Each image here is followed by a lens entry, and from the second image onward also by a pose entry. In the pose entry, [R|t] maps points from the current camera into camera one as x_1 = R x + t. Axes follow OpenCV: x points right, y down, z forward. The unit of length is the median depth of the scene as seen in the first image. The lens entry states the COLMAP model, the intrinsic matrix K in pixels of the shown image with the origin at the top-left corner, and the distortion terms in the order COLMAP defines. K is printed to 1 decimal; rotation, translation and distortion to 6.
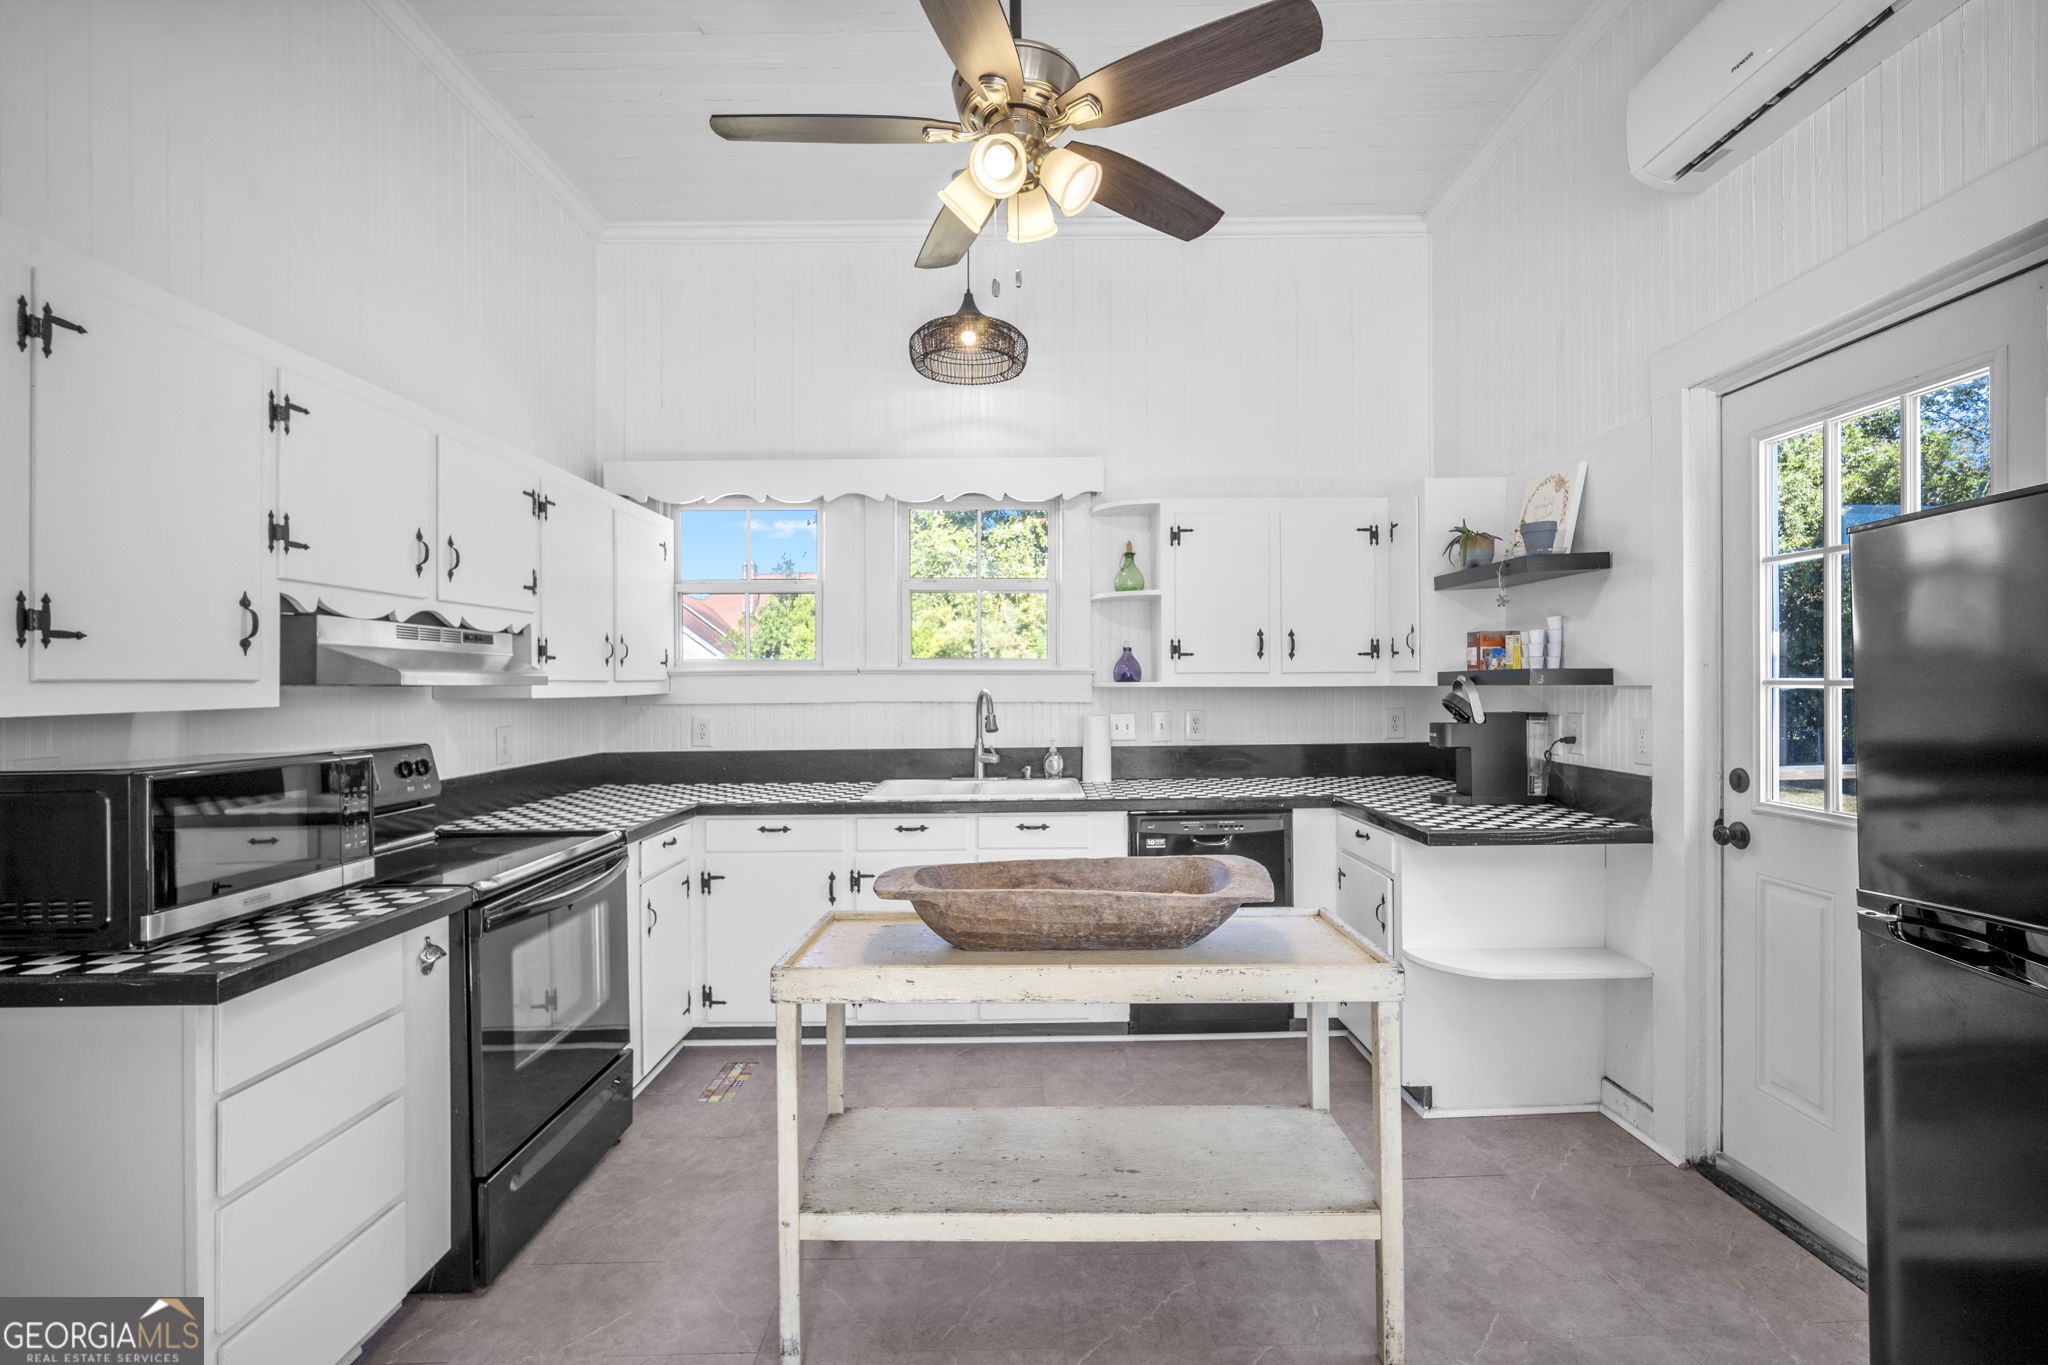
lens RADIAL K [[921.6, 0, 1024.0], [0, 921.6, 682.5], [0, 0, 1]] dist [-0.005215, 0.000532]
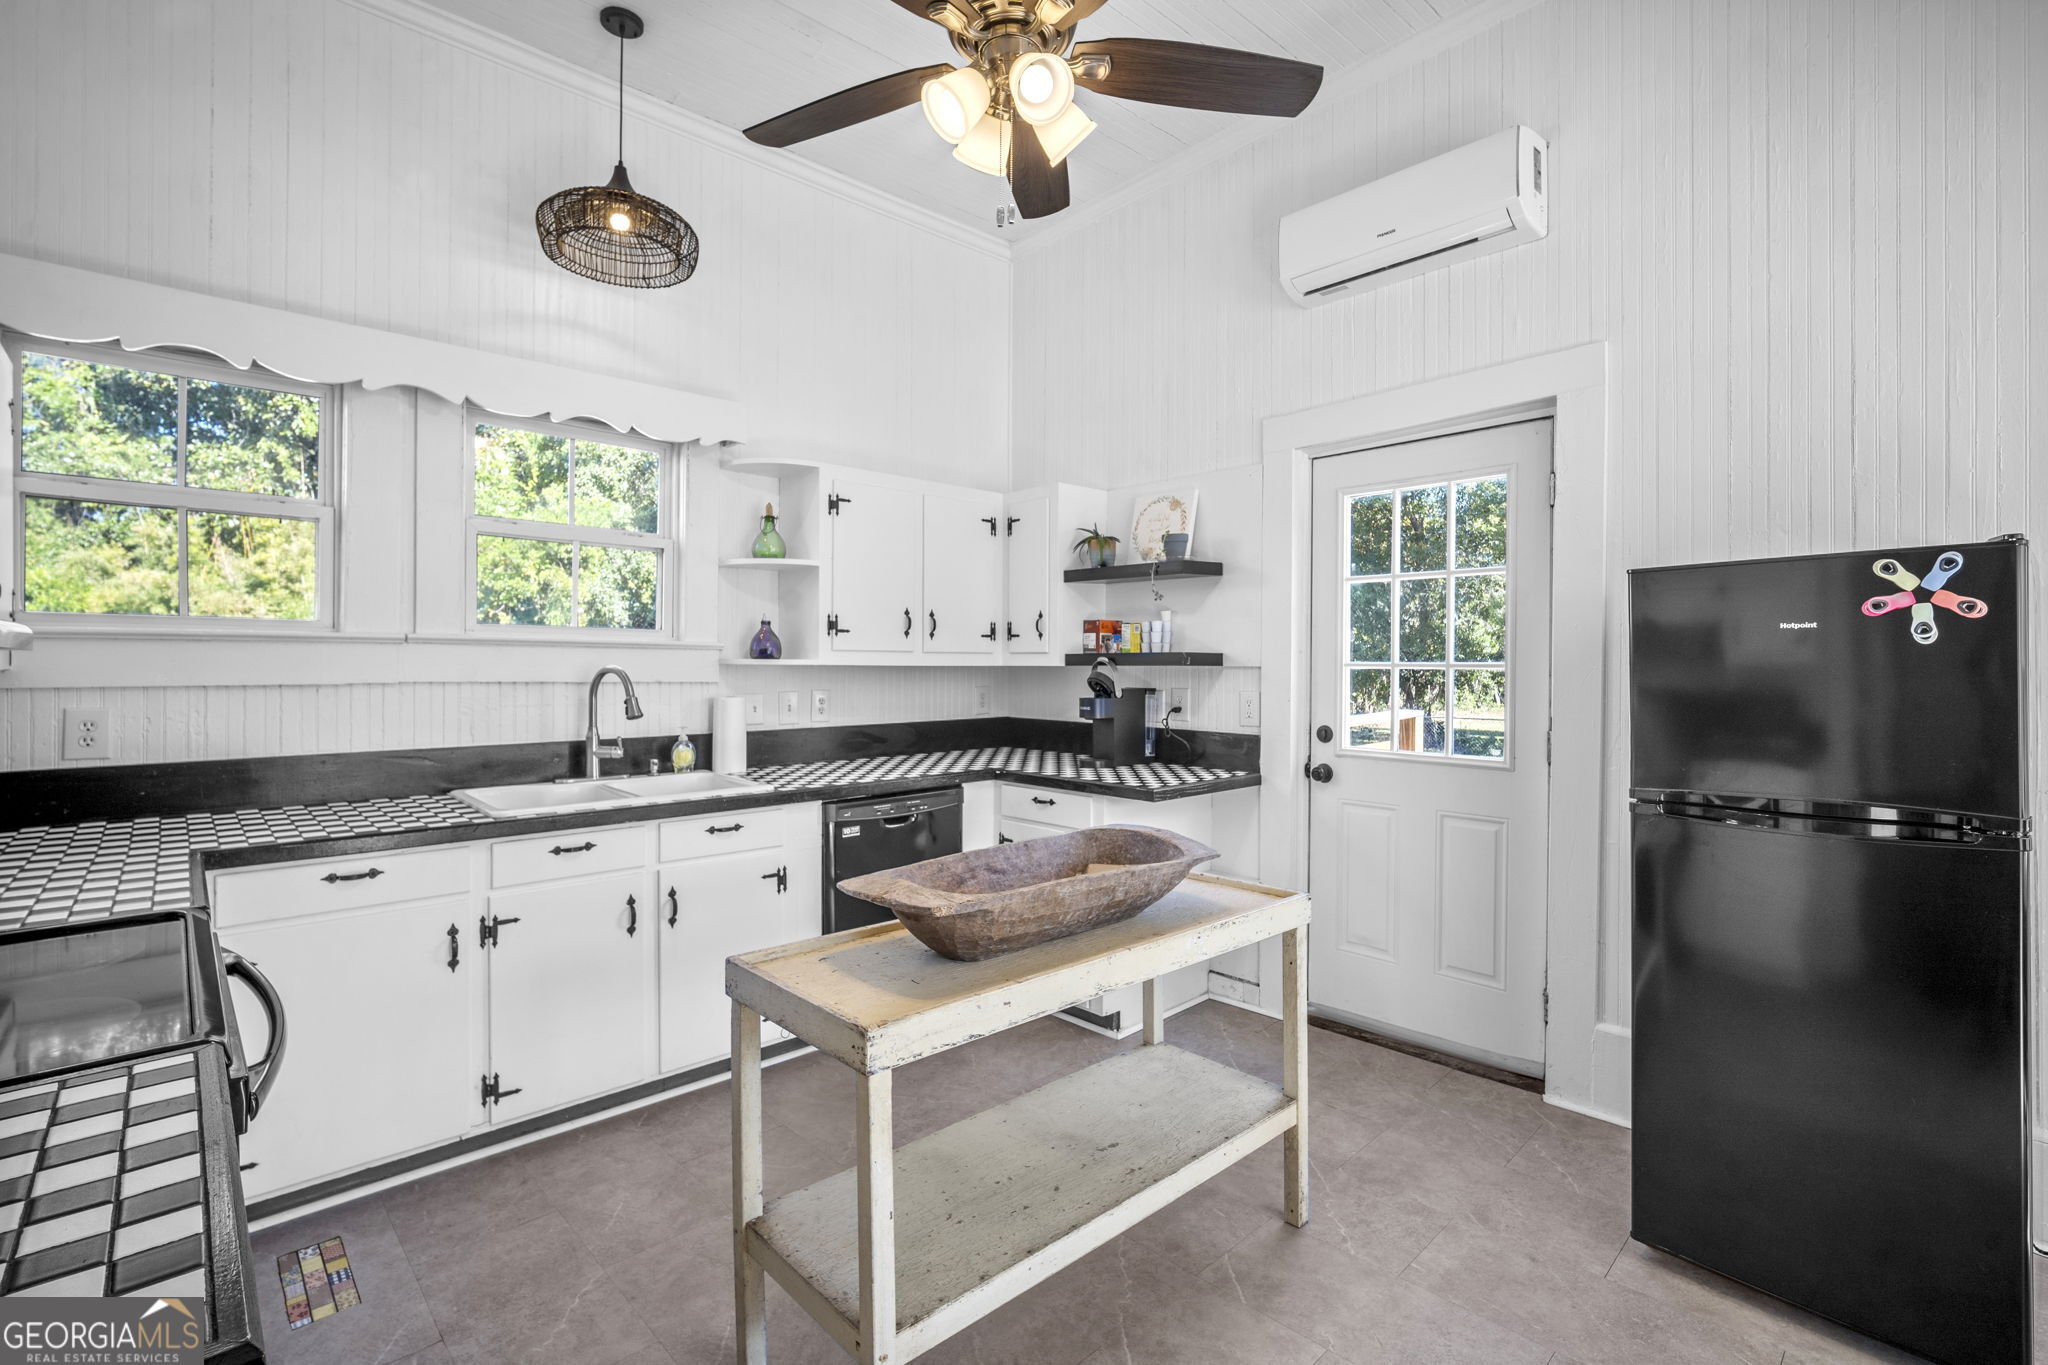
lens RADIAL K [[930.4, 0, 1023.9], [0, 930.4, 668.5], [0, 0, 1]] dist [-0.005192, 0.000785]
pose [[0.732887, 0.006131, 0.680323, -0.372316], [-0.008974, 0.999960, 0.000656, 0.006542], [-0.680291, -0.006586, 0.732913, 0.188358]]
